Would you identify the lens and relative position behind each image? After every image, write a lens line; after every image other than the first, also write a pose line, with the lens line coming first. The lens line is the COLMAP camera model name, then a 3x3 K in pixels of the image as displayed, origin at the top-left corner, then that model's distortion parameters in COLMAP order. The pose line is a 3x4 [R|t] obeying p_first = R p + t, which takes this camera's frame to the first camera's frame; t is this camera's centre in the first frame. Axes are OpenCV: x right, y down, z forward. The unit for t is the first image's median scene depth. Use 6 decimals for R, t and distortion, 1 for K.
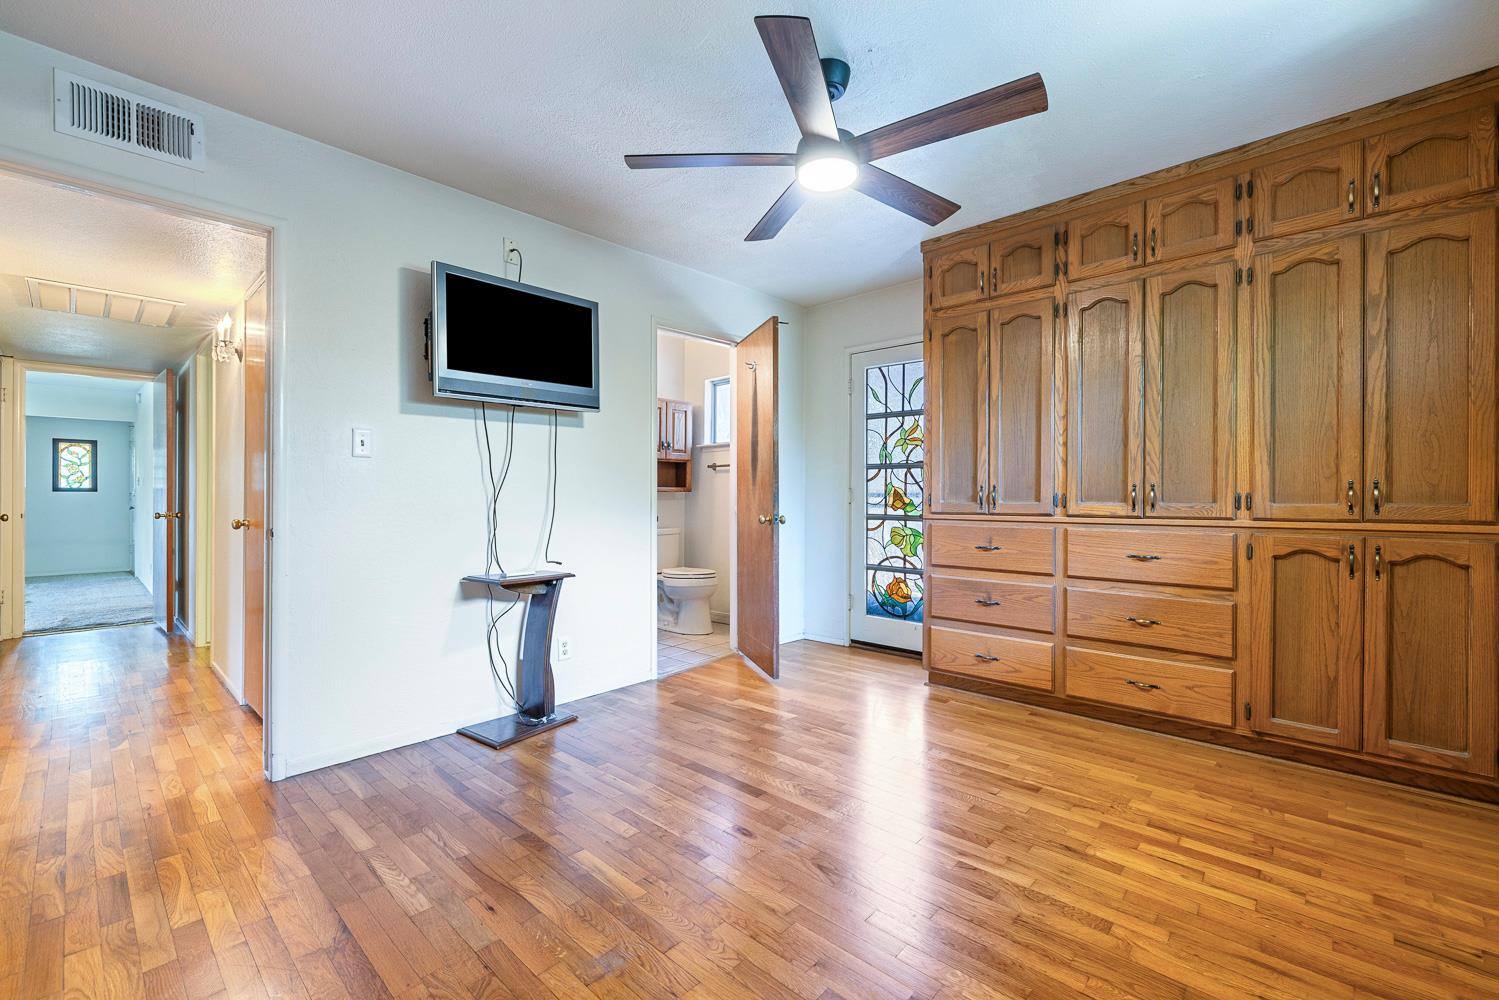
lens RADIAL K [[624.1, 0, 745.8], [0, 624.1, 498.7], [0, 0, 1]] dist [0.000697, 0.000302]
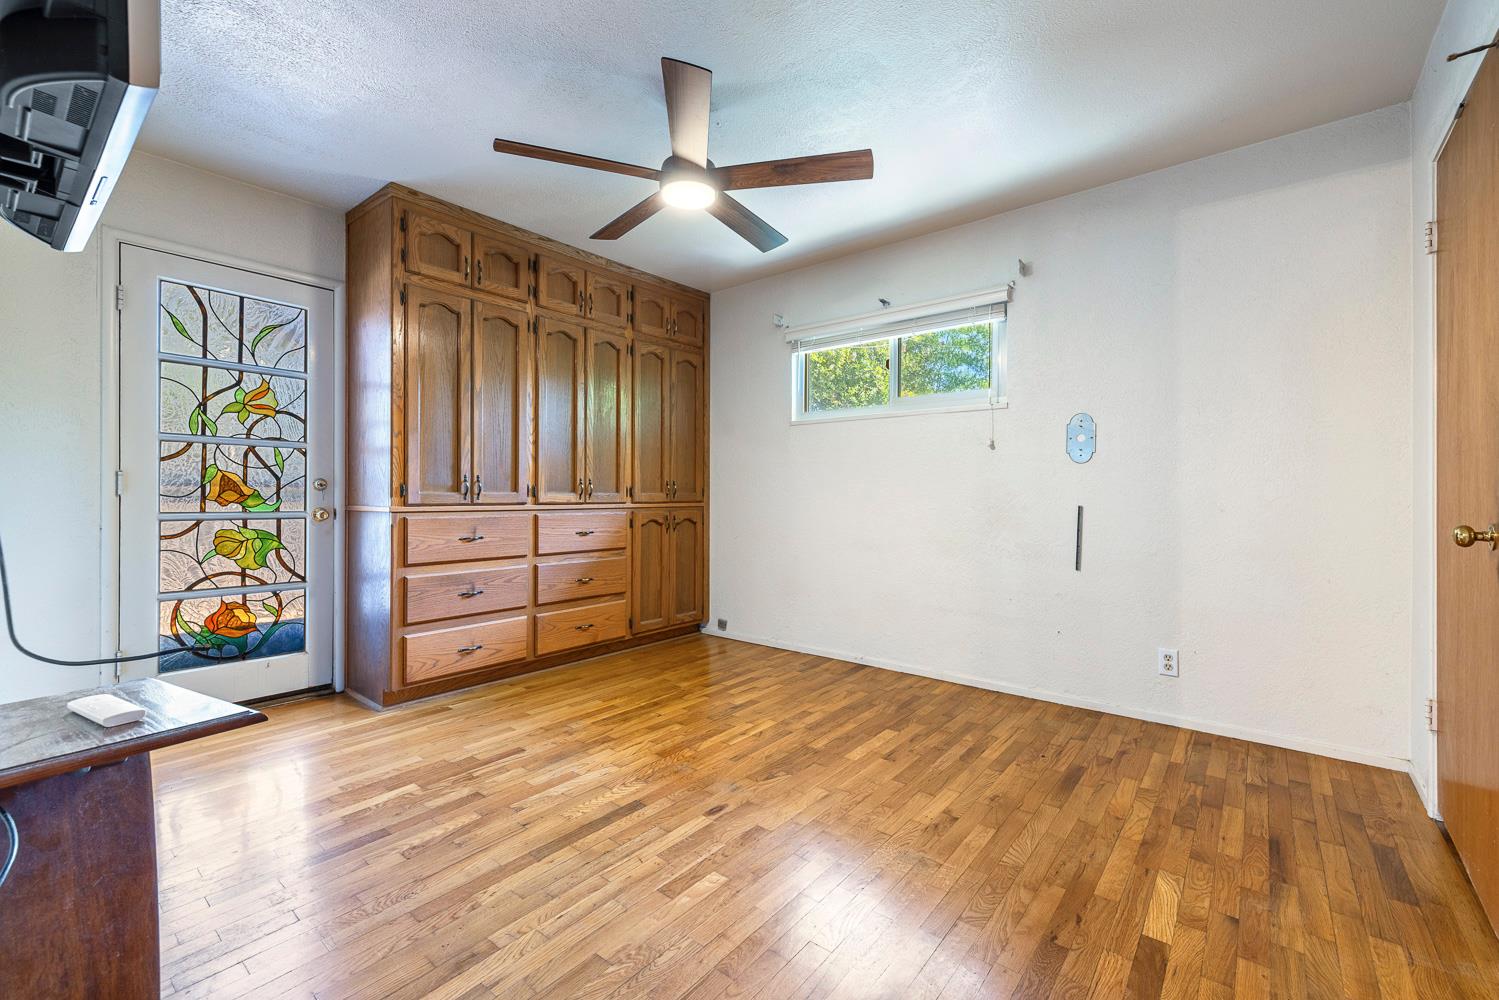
lens RADIAL K [[624.1, 0, 745.8], [0, 624.1, 498.7], [0, 0, 1]] dist [0.000697, 0.000302]
pose [[-0.050583, -0.007089, 0.998695, -0.652557], [-0.000527, 0.999975, 0.007072, 0.008539], [-0.998720, -0.000168, -0.050586, 0.637071]]
